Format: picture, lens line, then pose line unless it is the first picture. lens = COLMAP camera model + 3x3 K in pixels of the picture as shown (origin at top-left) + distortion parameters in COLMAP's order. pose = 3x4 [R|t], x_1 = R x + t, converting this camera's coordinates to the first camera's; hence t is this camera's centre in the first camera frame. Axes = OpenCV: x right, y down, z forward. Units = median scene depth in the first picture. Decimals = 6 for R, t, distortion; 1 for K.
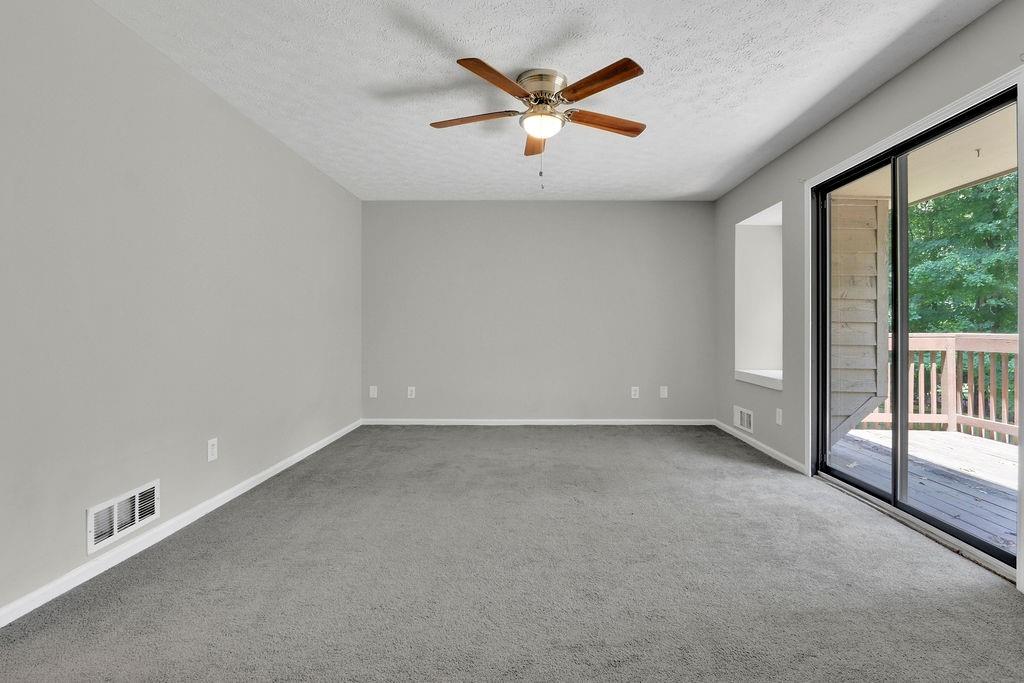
lens RADIAL K [[485.0, 0, 502.8], [0, 485.0, 339.8], [0, 0, 1]] dist [-0.020211, -0.000080]
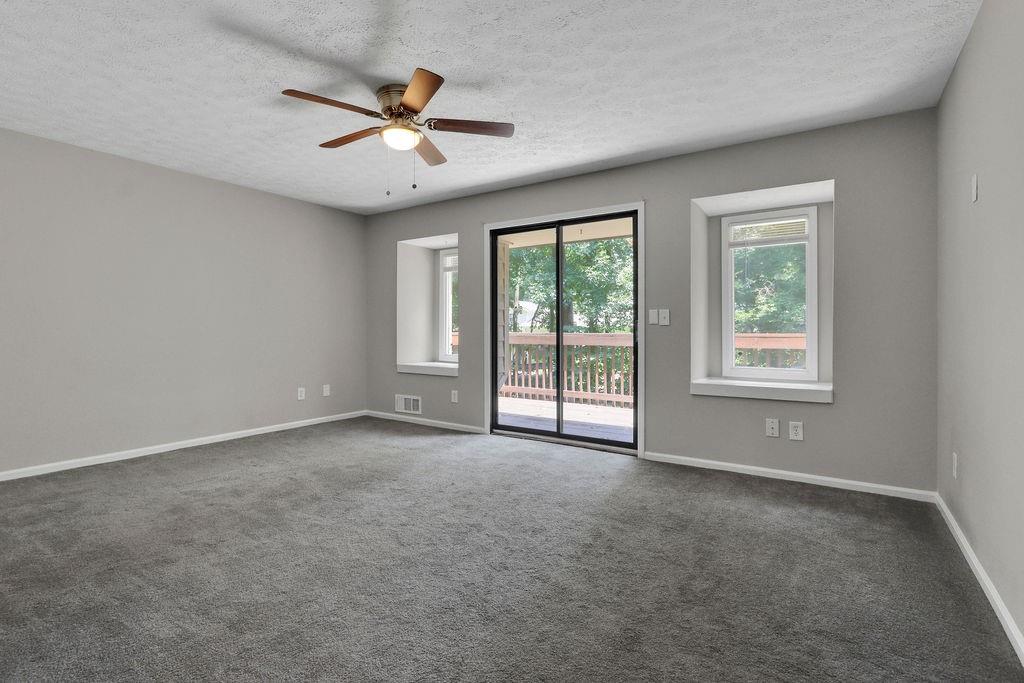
lens RADIAL K [[515.2, 0, 467.4], [0, 515.2, 339.6], [0, 0, 1]] dist [-0.018720, 0.000518]
pose [[0.557560, -0.017991, 0.829942, -0.569621], [0.018739, 0.999783, 0.009083, -0.006822], [-0.829925, 0.010488, 0.557776, 0.187291]]
